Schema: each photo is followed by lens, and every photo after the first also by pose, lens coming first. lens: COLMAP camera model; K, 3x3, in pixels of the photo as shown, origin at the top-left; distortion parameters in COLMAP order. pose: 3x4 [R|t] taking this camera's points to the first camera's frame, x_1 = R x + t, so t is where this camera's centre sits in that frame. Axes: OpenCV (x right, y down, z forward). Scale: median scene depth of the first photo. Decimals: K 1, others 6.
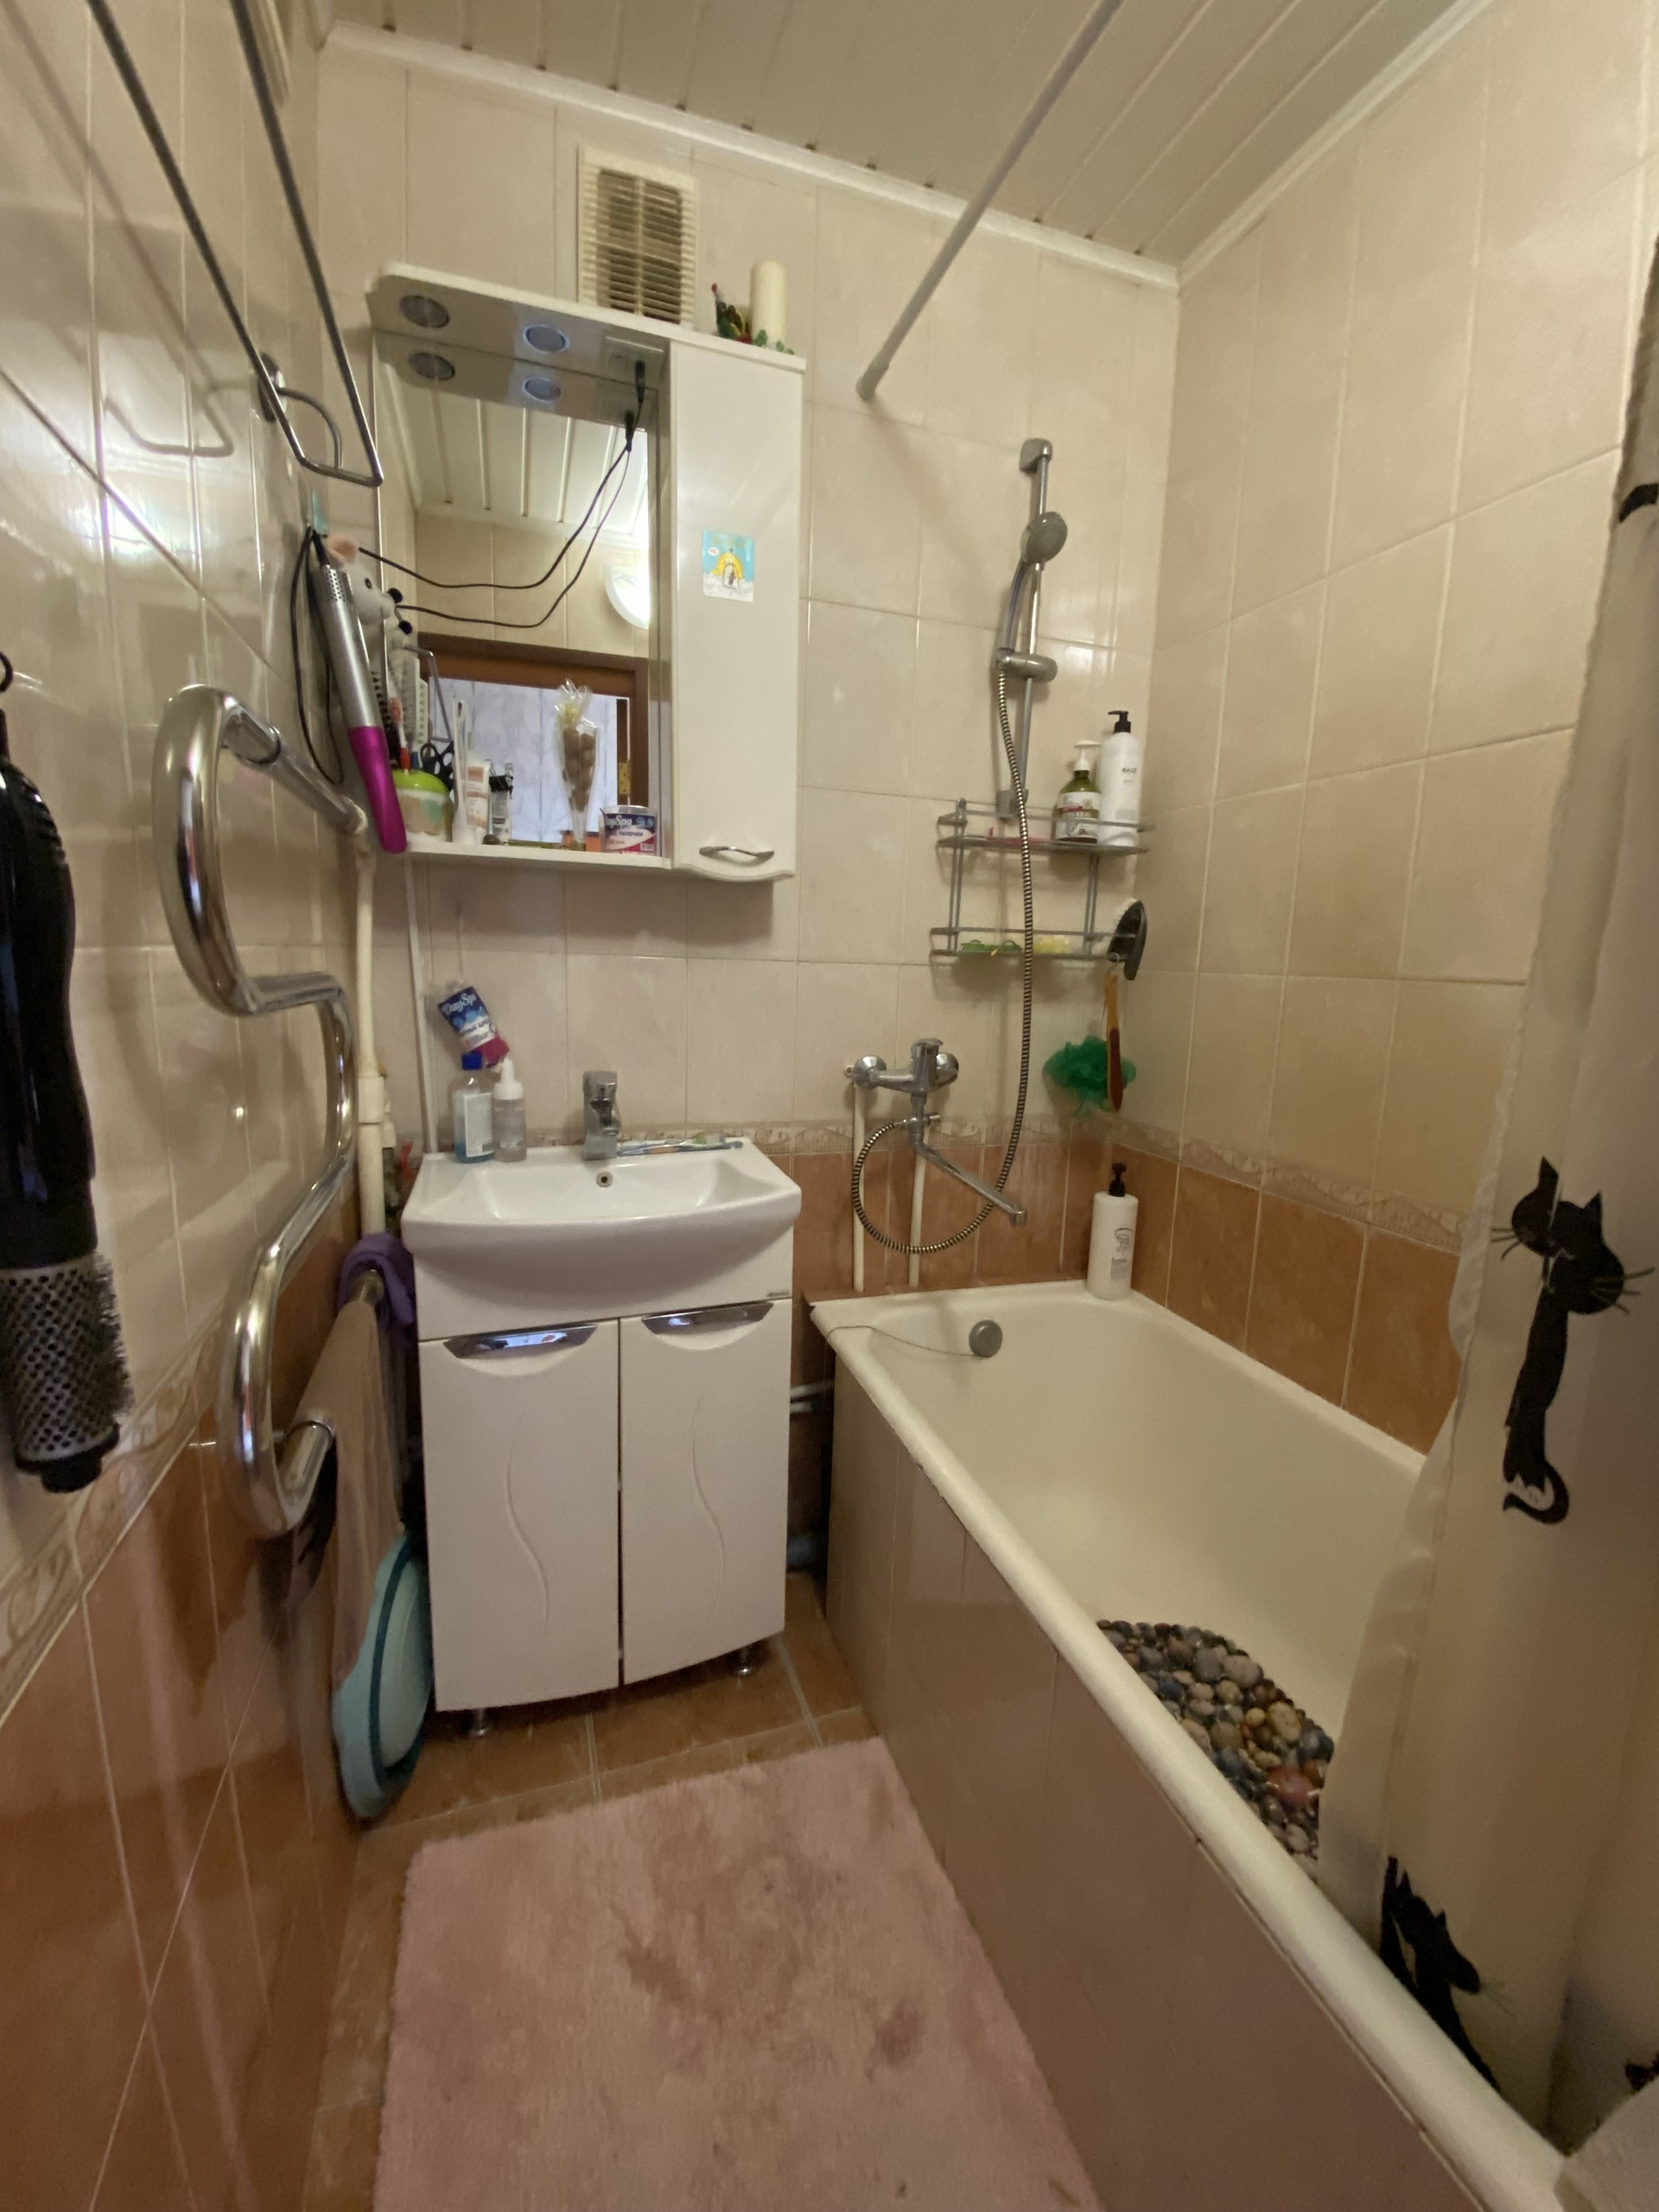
lens RADIAL K [[906.7, 0, 828.2], [0, 906.7, 1125.3], [0, 0, 1]] dist [-0.004602, -0.012185]
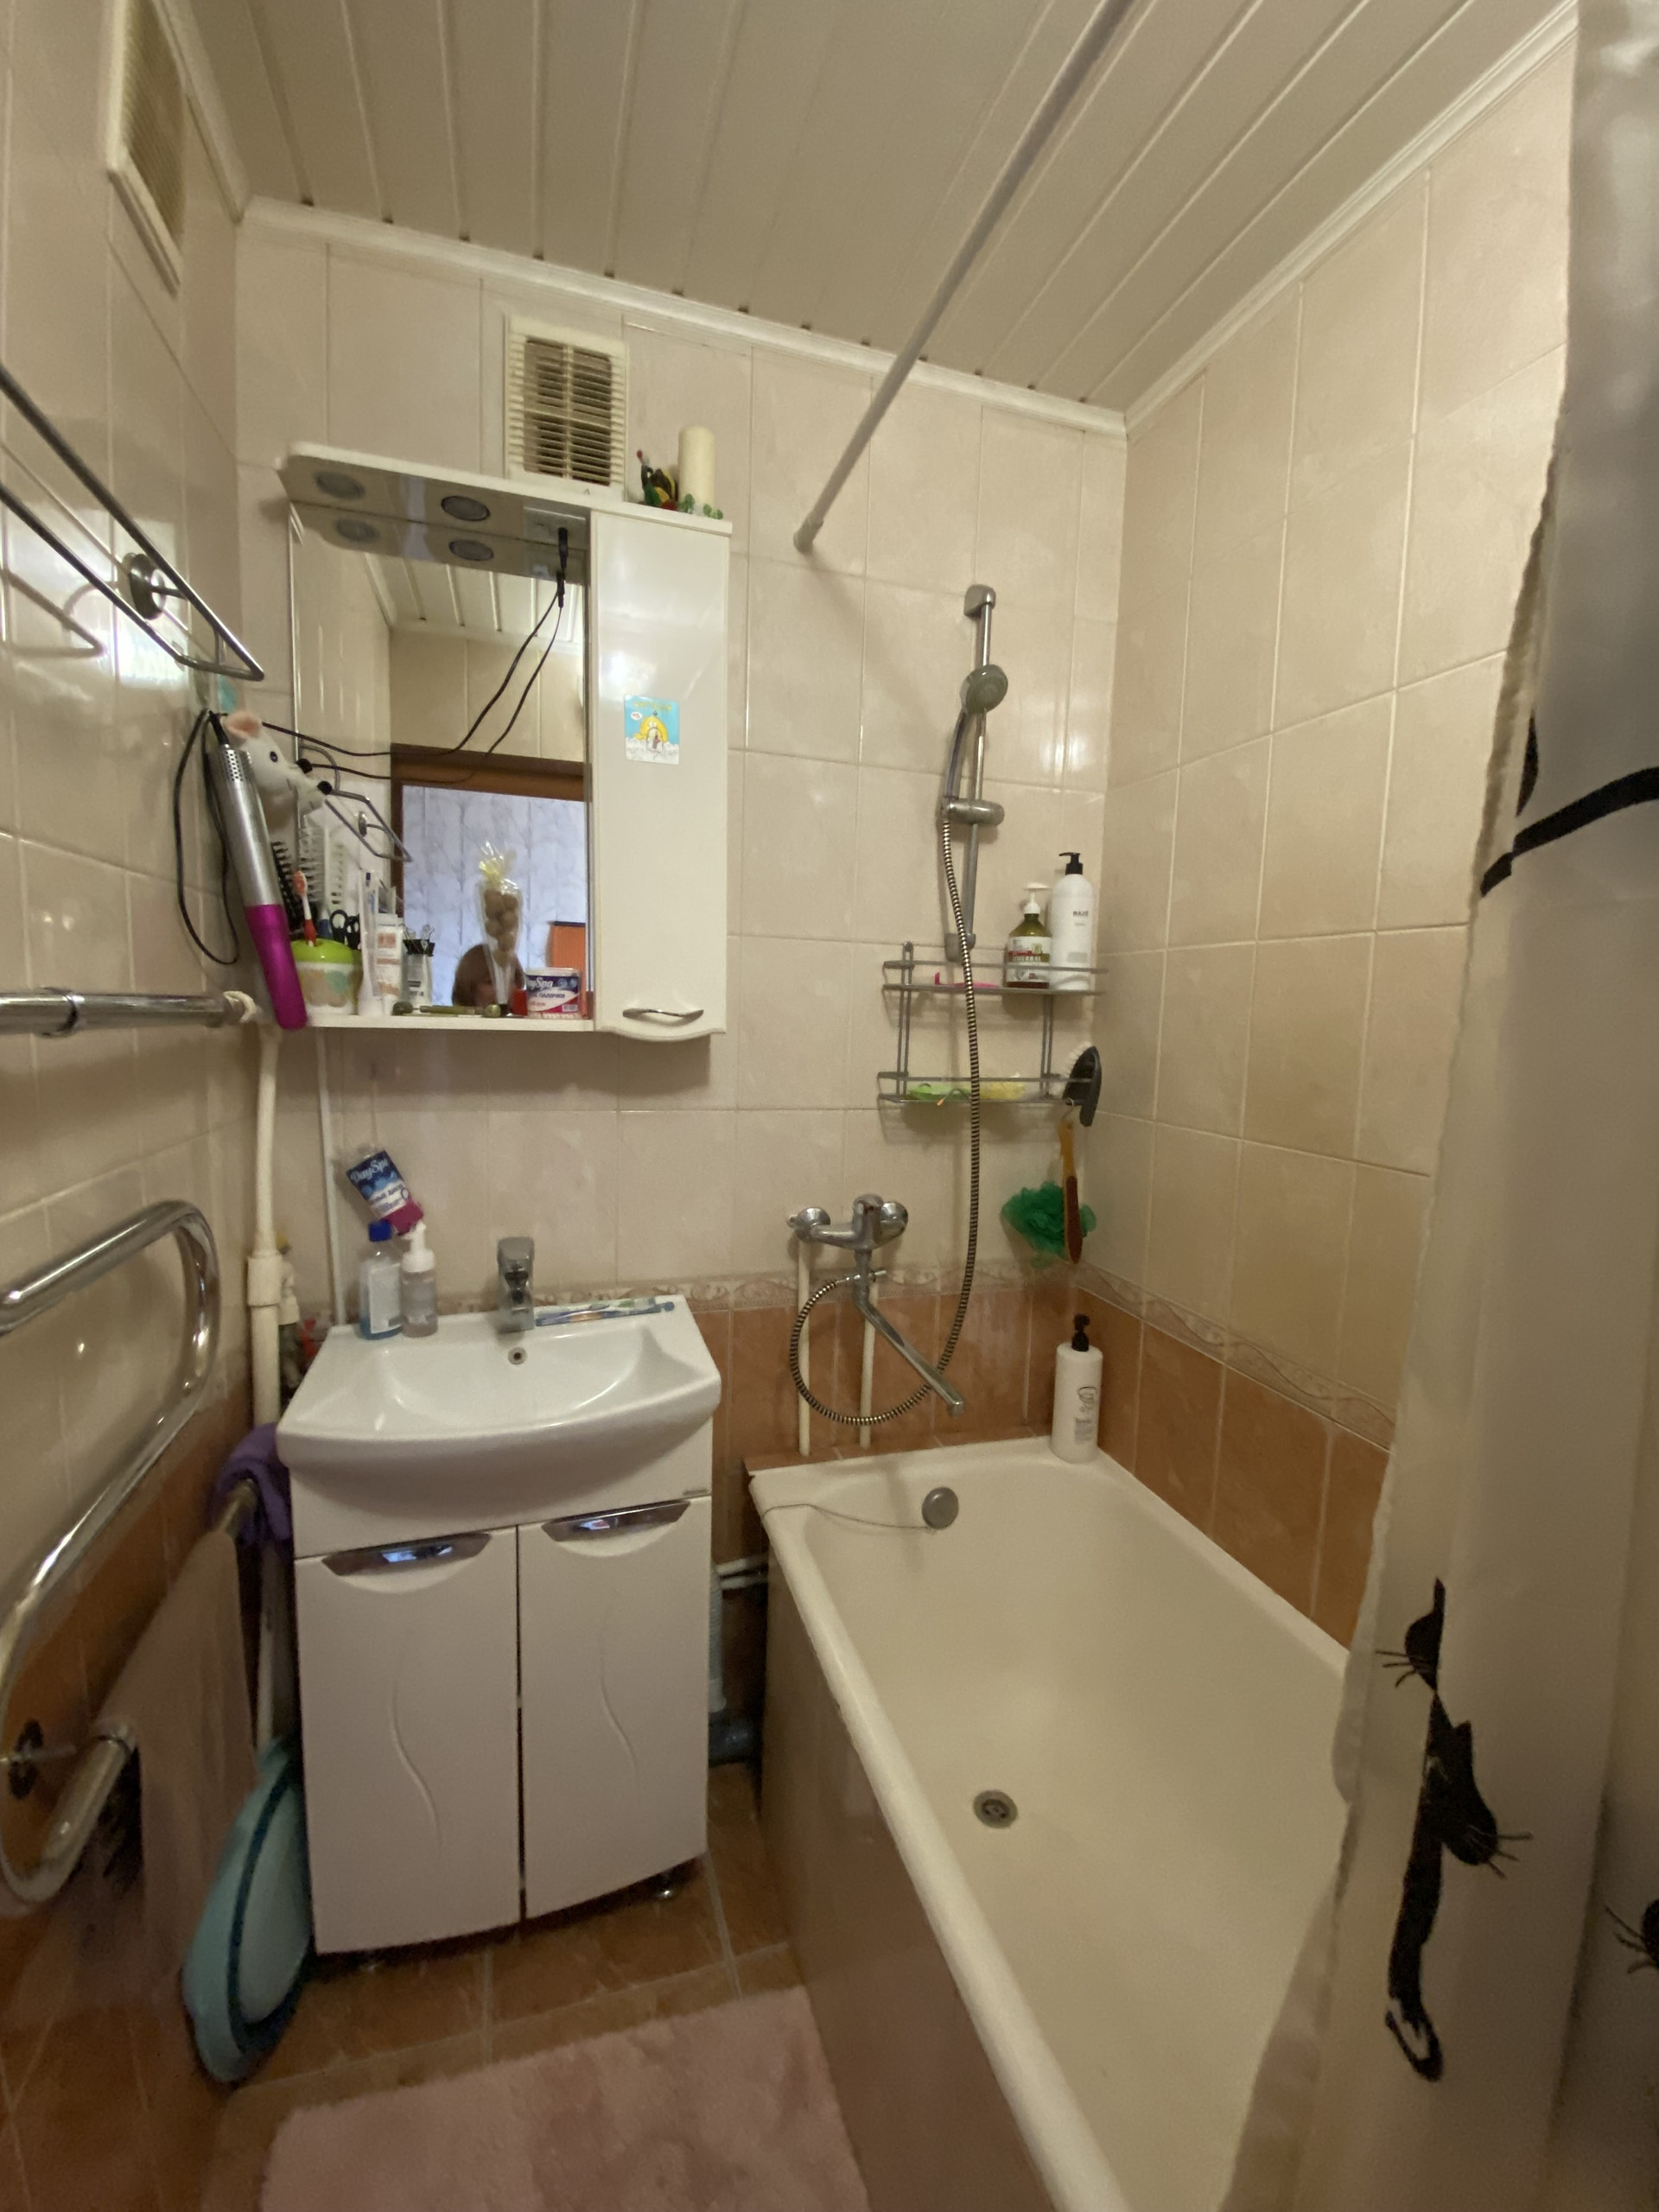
lens RADIAL K [[906.7, 0, 841.2], [0, 906.7, 1102.2], [0, 0, 1]] dist [-0.004602, -0.012185]
pose [[0.999929, 0.002359, -0.011670, 0.101324], [-0.003100, 0.997950, -0.063918, -0.148209], [0.011495, 0.063949, 0.997887, 0.050554]]
